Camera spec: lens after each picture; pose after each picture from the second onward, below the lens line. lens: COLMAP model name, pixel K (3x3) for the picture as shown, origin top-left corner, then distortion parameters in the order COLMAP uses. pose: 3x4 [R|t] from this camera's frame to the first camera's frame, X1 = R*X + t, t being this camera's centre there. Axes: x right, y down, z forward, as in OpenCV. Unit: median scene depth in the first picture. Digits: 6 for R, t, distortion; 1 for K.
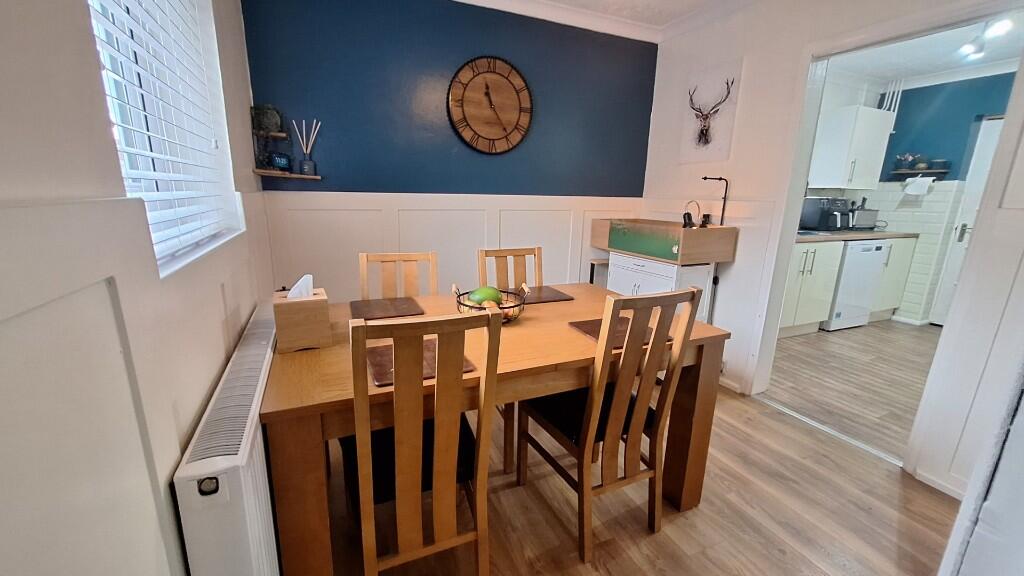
lens RADIAL K [[403.3, 0, 501.9], [0, 403.3, 288.4], [0, 0, 1]] dist [-0.004031, -0.000381]
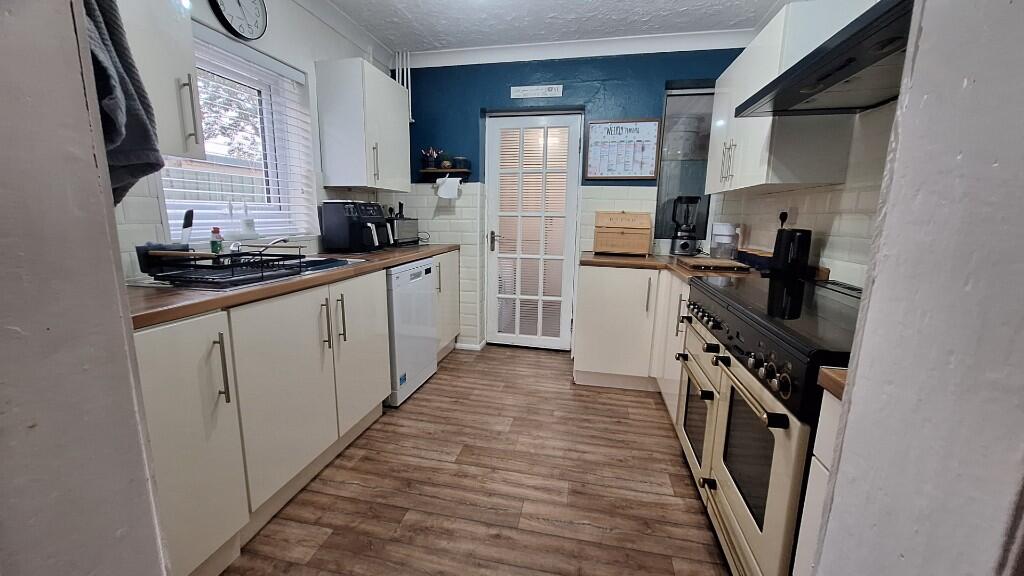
lens RADIAL K [[403.3, 0, 505.8], [0, 403.3, 290.0], [0, 0, 1]] dist [-0.004031, -0.000381]
pose [[0.577335, -0.163901, 0.799888, 0.404620], [0.185203, 0.980399, 0.067214, -0.083321], [-0.795226, 0.109336, 0.596374, 0.430384]]
